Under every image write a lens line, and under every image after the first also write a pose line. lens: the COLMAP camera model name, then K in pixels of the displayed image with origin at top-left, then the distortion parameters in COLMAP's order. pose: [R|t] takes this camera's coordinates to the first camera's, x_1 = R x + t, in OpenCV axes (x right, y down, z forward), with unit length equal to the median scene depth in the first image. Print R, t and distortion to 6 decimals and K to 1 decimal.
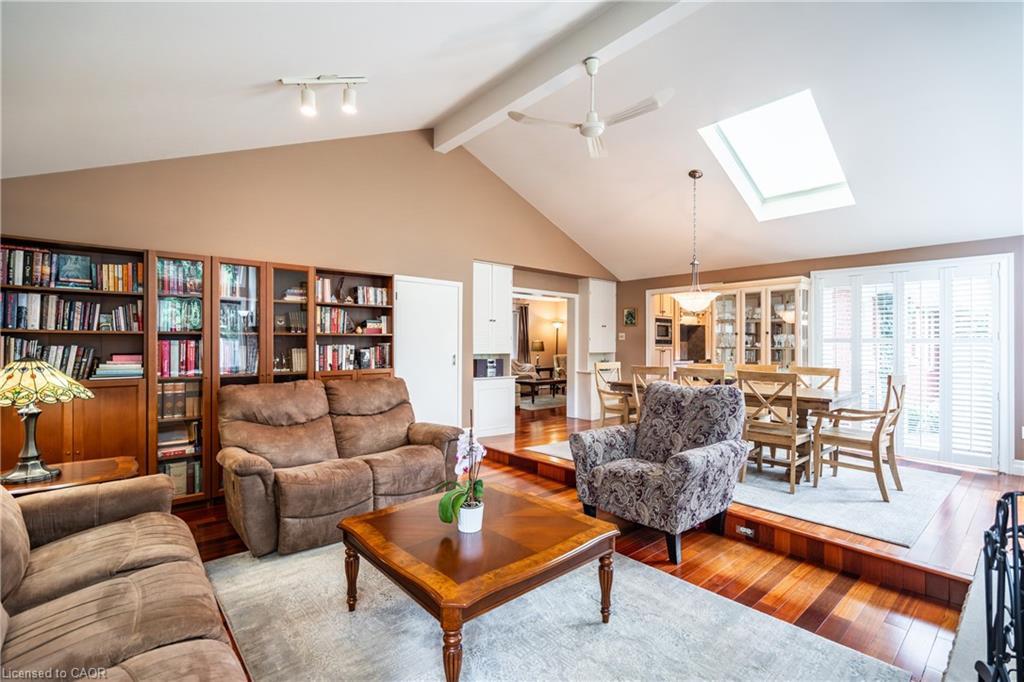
lens RADIAL K [[468.3, 0, 513.3], [0, 468.3, 342.1], [0, 0, 1]] dist [0.000208, -0.000085]
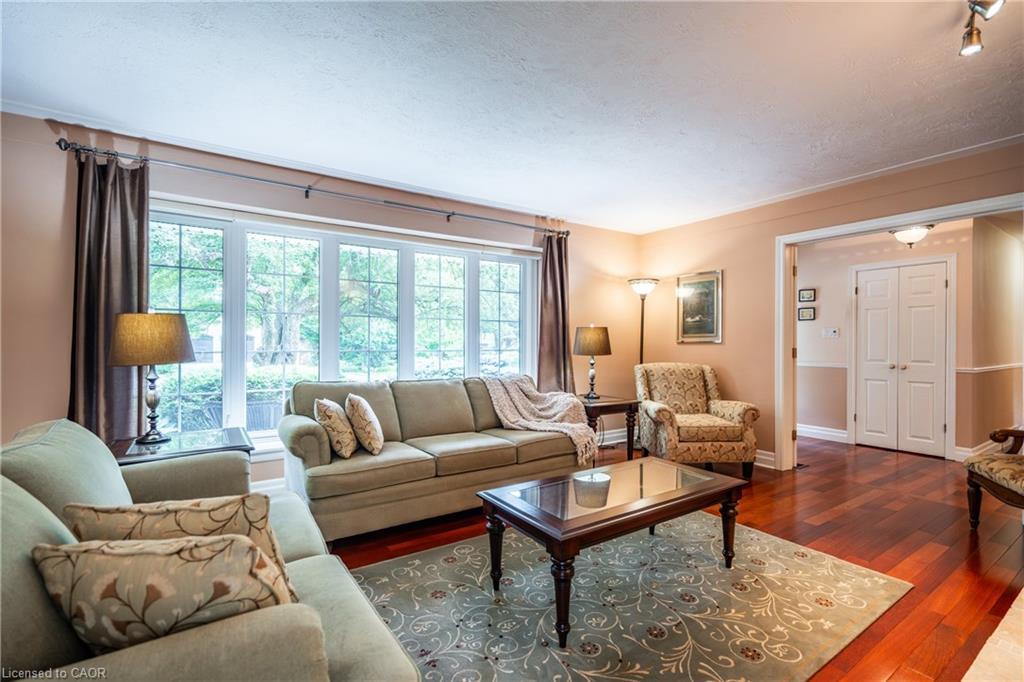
lens RADIAL K [[468.3, 0, 512.6], [0, 468.3, 340.9], [0, 0, 1]] dist [0.000208, -0.000085]
pose [[0.993146, -0.001081, -0.116875, 0.033236], [0.000689, 0.999994, -0.003394, 0.009629], [0.116878, 0.003290, 0.993141, 0.634269]]
